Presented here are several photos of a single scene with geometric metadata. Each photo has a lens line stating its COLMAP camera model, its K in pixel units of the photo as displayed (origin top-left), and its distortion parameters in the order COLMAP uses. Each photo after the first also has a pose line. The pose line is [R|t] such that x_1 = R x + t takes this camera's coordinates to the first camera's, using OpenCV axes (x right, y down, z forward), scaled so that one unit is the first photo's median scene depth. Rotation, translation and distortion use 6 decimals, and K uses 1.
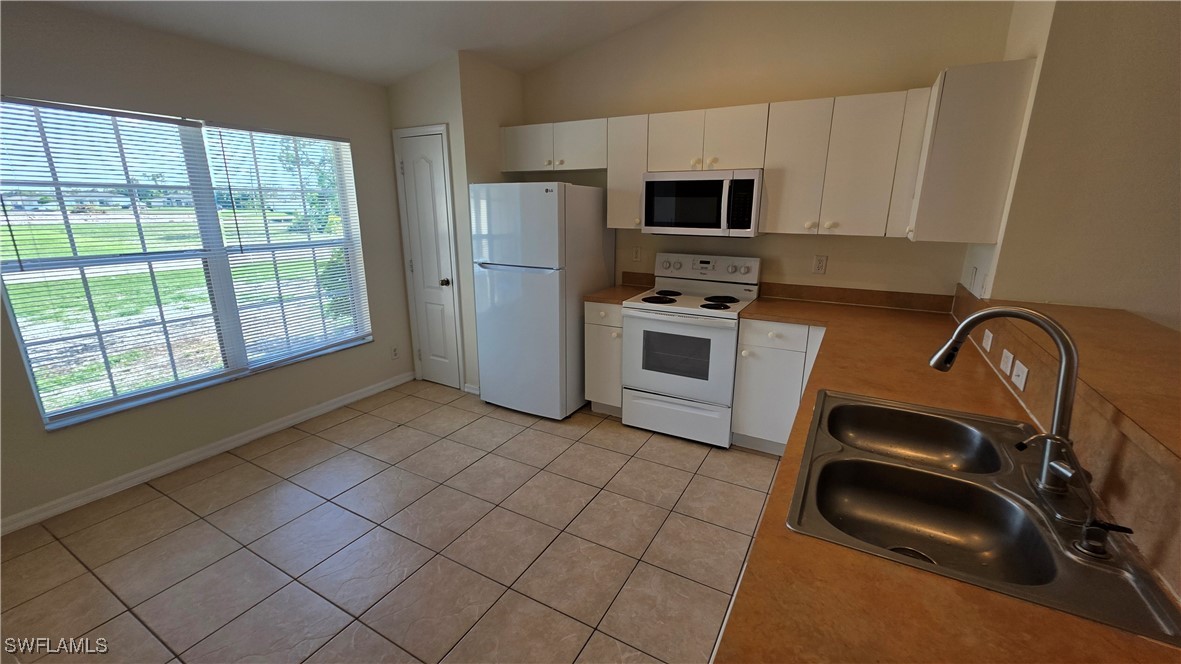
lens RADIAL K [[472.6, 0, 595.2], [0, 472.6, 332.1], [0, 0, 1]] dist [0.000591, -0.000060]
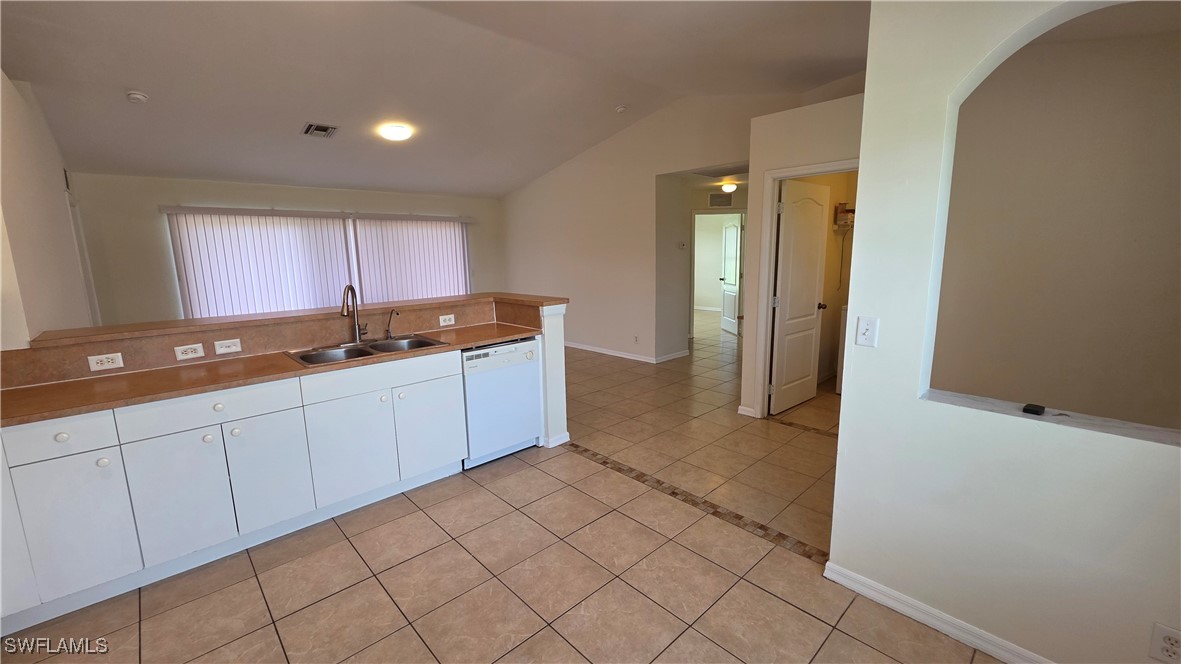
lens RADIAL K [[472.6, 0, 592.0], [0, 472.6, 330.8], [0, 0, 1]] dist [0.000591, -0.000060]
pose [[-0.953289, -0.037384, 0.299738, -0.479974], [0.092372, 0.908693, 0.407116, -0.290674], [-0.287590, 0.415787, -0.862794, 1.107865]]
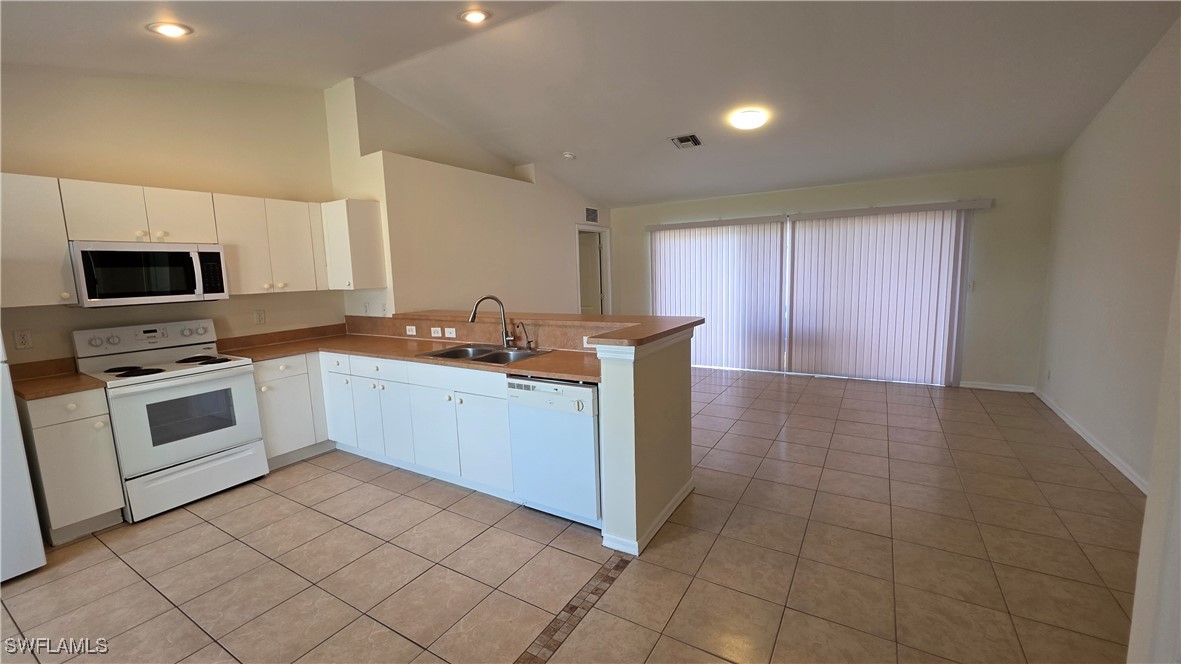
lens RADIAL K [[472.6, 0, 591.7], [0, 472.6, 333.0], [0, 0, 1]] dist [0.000591, -0.000060]
pose [[0.041099, -0.142566, 0.988932, -0.818983], [0.287260, 0.949666, 0.124967, -0.003052], [-0.956971, 0.278944, 0.079983, 0.043446]]
